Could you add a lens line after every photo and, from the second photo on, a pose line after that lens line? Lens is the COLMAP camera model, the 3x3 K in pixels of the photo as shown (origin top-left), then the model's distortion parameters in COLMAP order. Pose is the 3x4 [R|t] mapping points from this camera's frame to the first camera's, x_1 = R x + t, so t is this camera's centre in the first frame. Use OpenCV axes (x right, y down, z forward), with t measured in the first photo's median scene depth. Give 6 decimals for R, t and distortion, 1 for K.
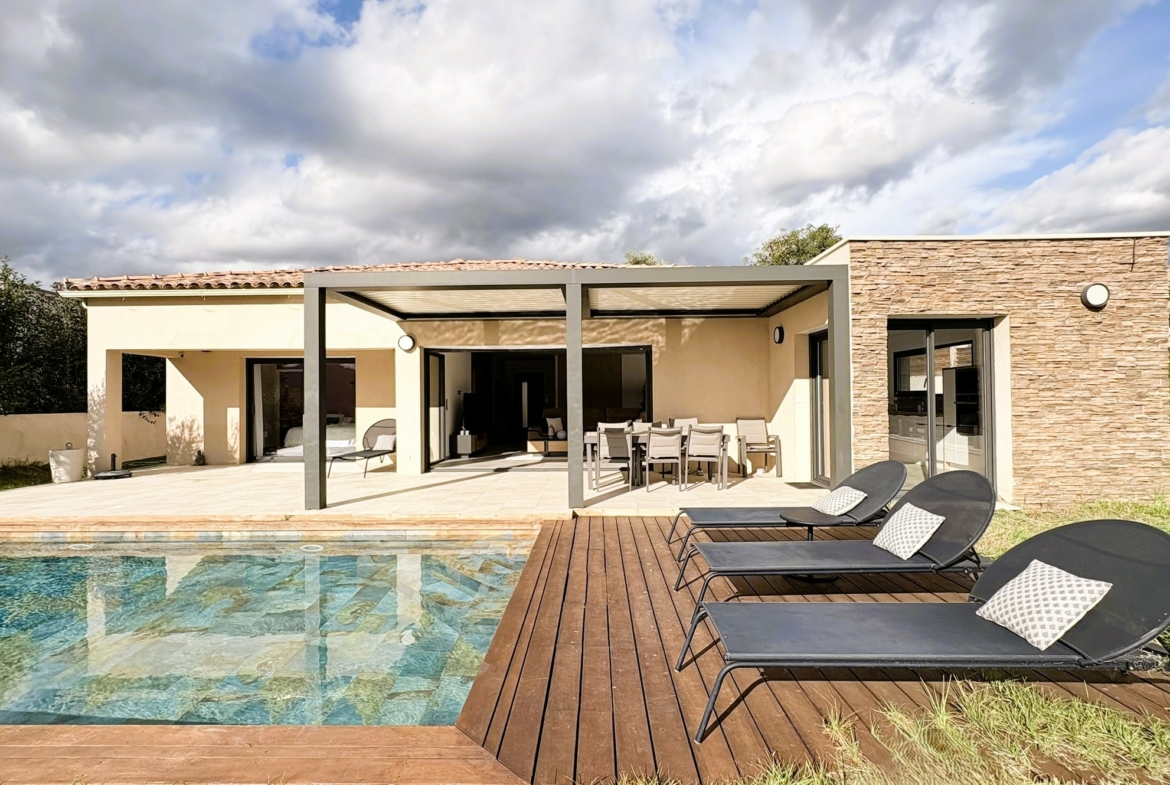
lens RADIAL K [[561.5, 0, 583.7], [0, 561.5, 390.2], [0, 0, 1]] dist [0.006369, 0.000411]
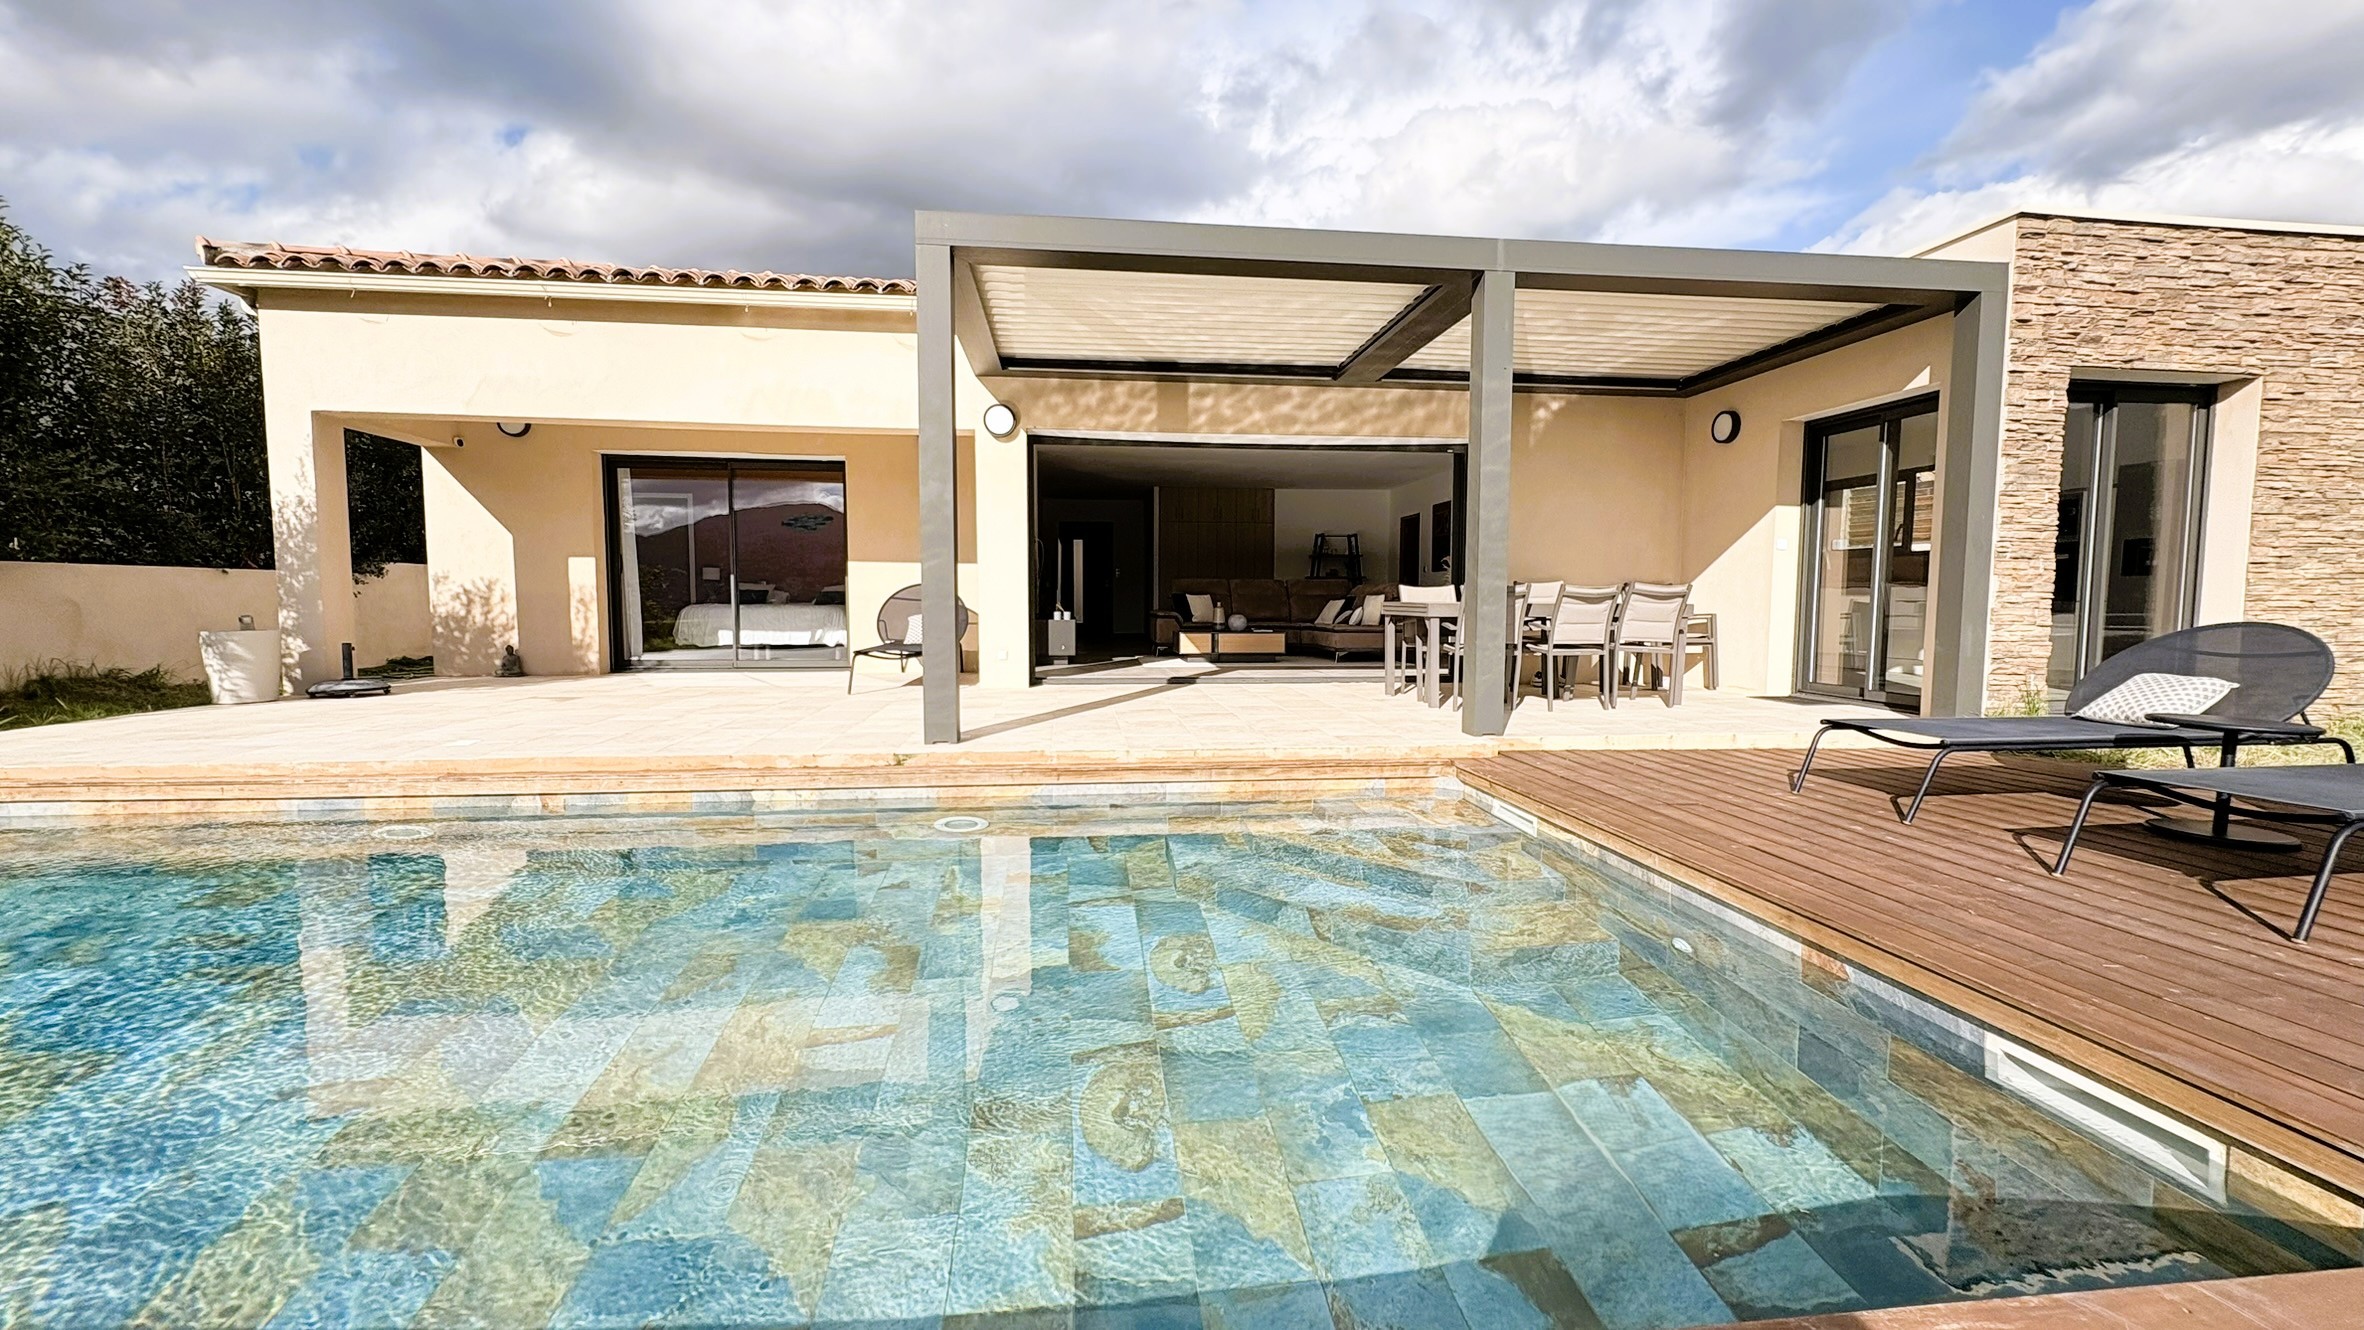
lens RADIAL K [[919.8, 0, 1189.0], [0, 919.8, 656.7], [0, 0, 1]] dist [0.008548, -0.000486]
pose [[0.989685, 0.004509, 0.143186, -0.264593], [-0.015765, 0.996862, 0.077572, 0.054883], [-0.142387, -0.079029, 0.986651, 0.162210]]
